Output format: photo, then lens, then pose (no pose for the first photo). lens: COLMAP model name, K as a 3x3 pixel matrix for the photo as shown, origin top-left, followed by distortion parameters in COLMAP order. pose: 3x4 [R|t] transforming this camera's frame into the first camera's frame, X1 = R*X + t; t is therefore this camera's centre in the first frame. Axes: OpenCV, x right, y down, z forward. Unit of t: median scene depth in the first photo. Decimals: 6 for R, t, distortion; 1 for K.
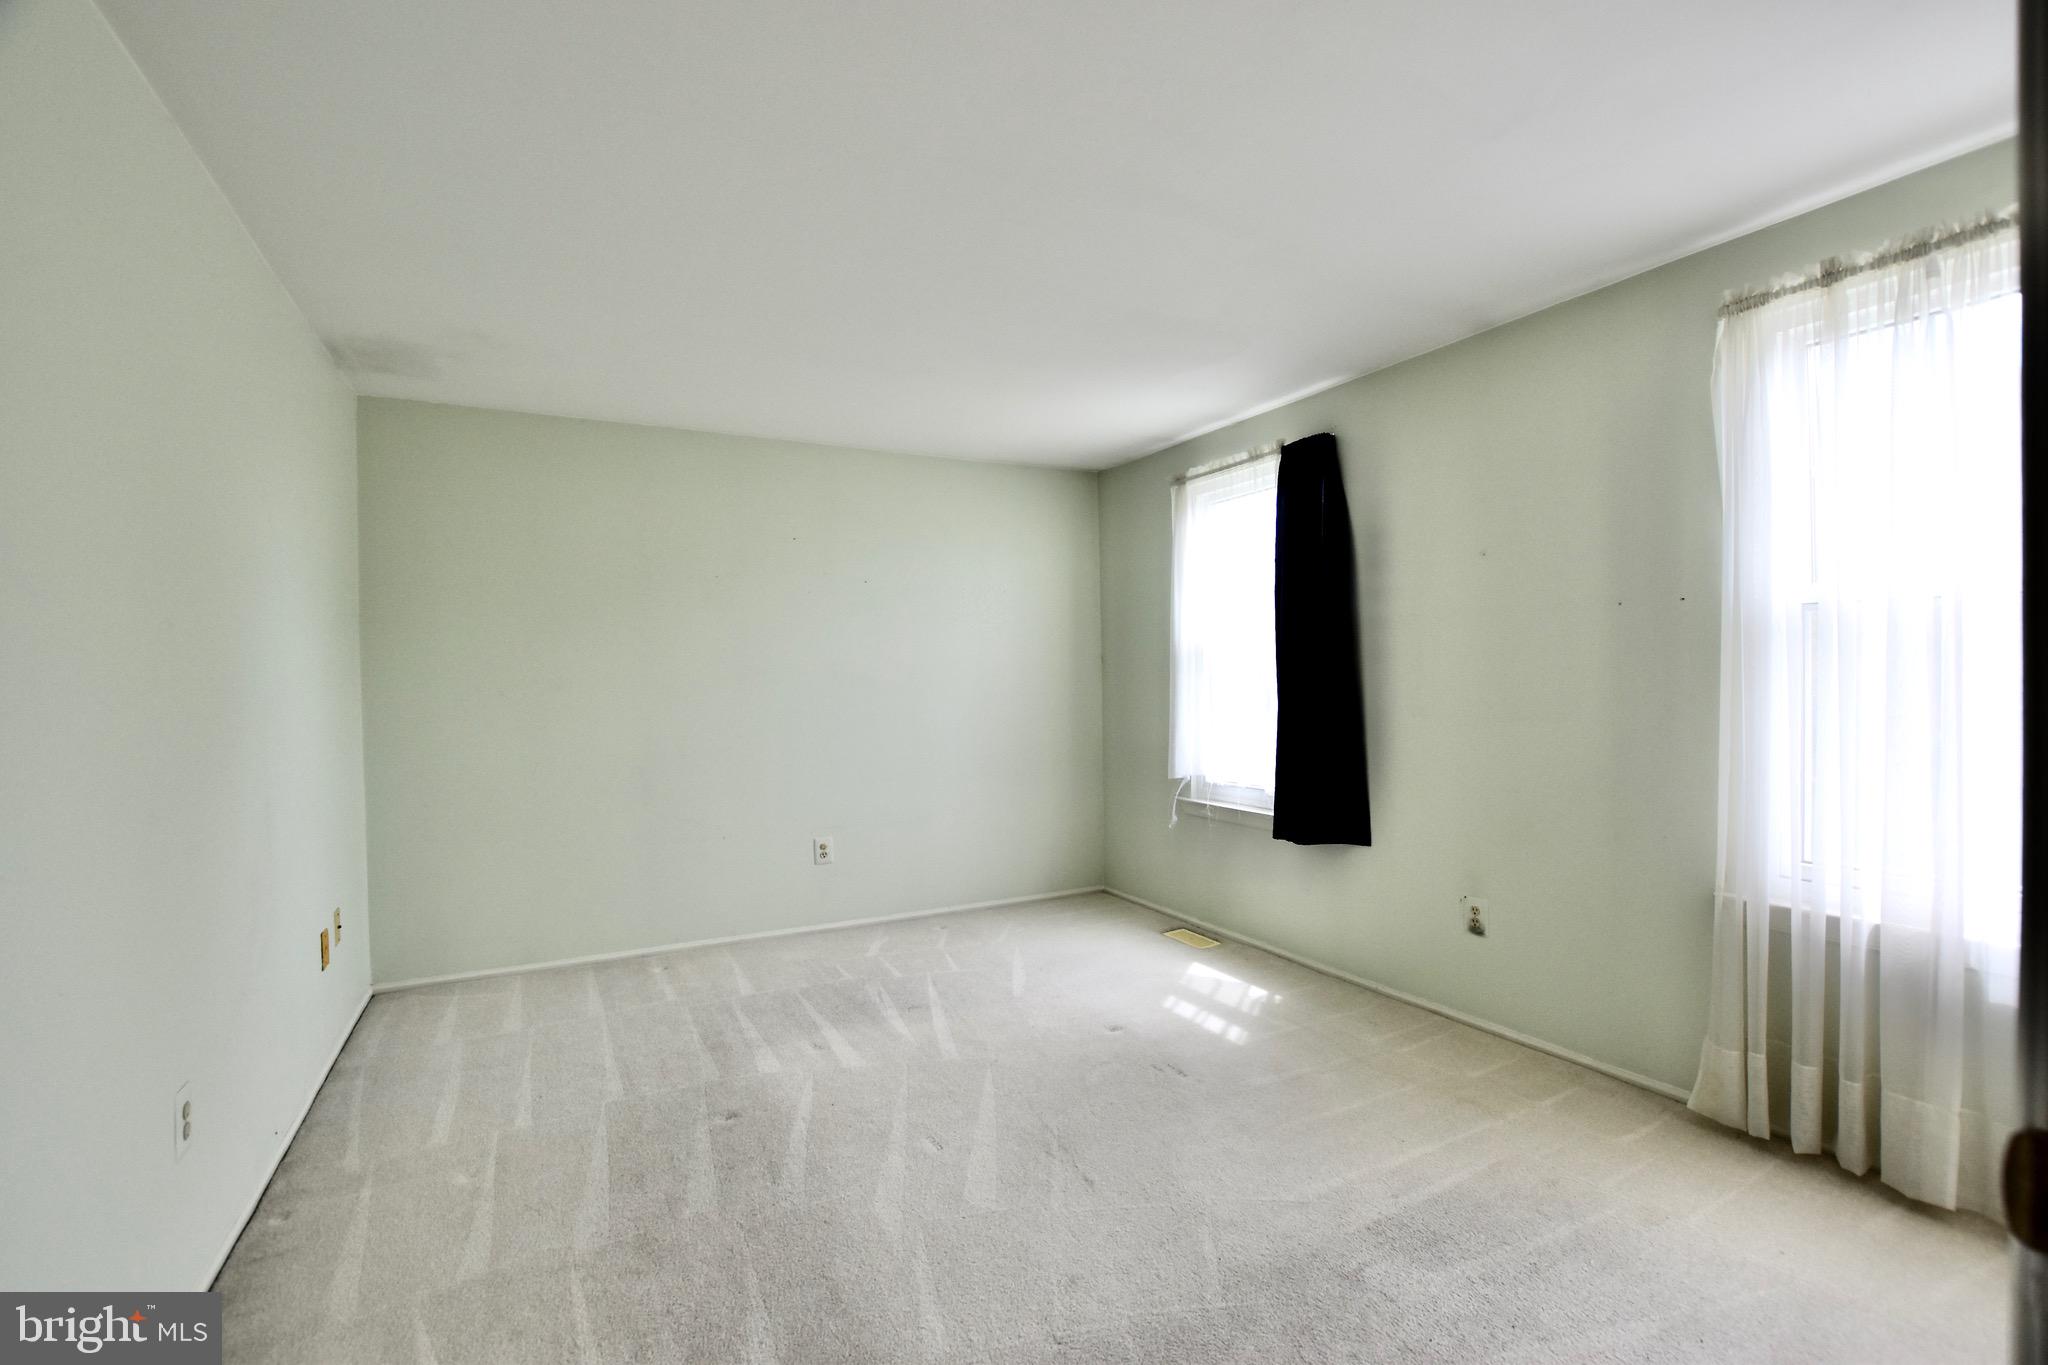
lens RADIAL K [[896.9, 0, 1026.6], [0, 896.9, 690.6], [0, 0, 1]] dist [-0.000717, -0.000490]
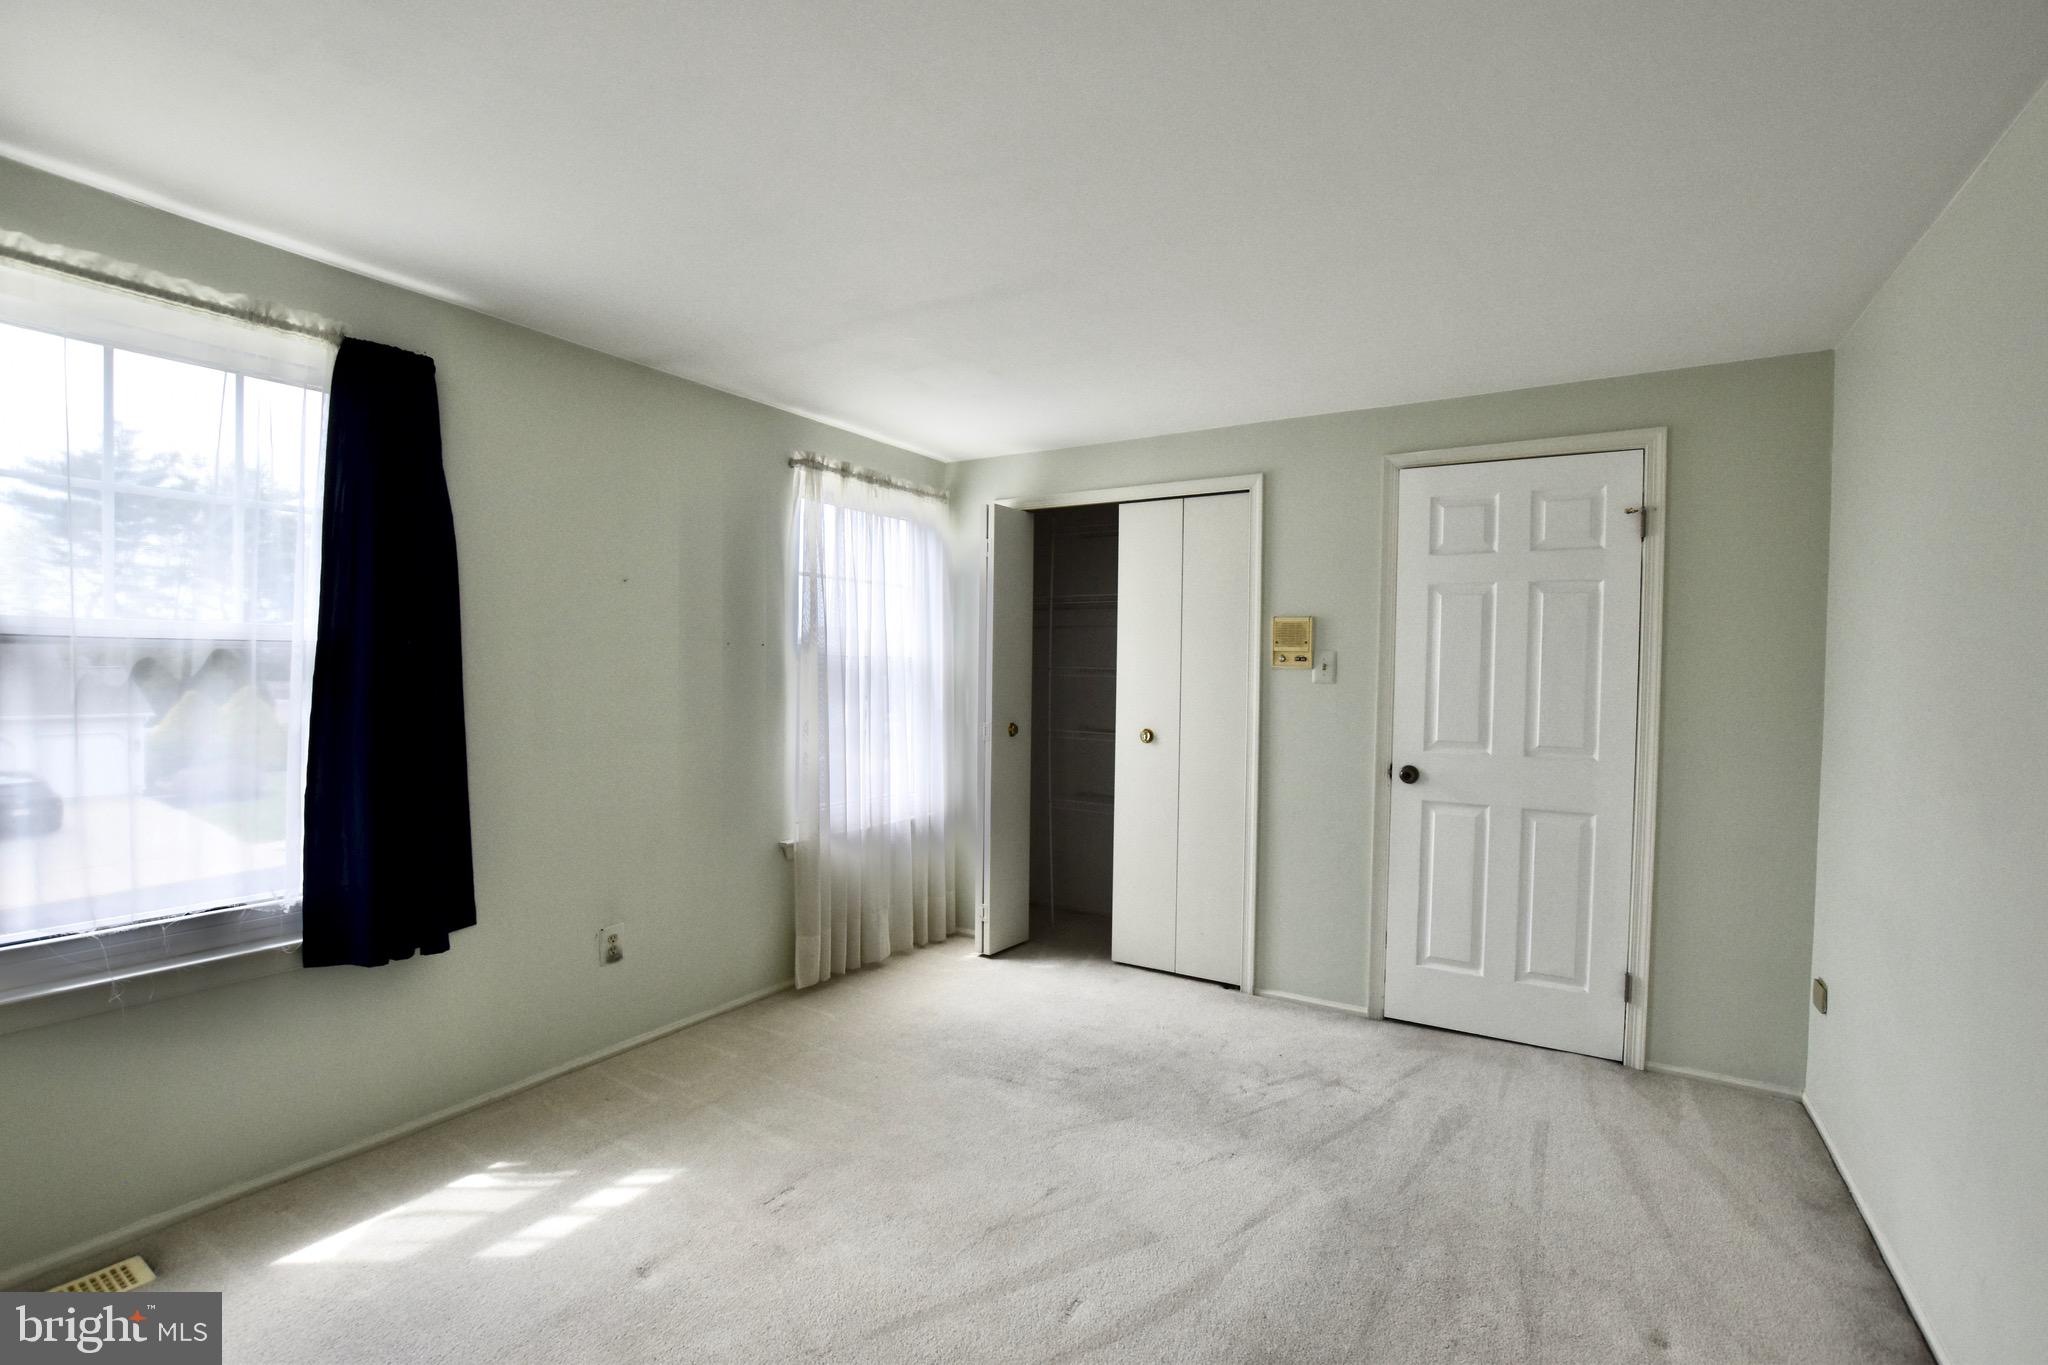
lens RADIAL K [[896.9, 0, 1021.9], [0, 896.9, 687.7], [0, 0, 1]] dist [-0.000717, -0.000490]
pose [[-0.465766, -0.016135, 0.884761, -0.578495], [0.001497, 0.999818, 0.019021, -0.049254], [-0.884907, 0.010184, -0.465657, 1.053639]]
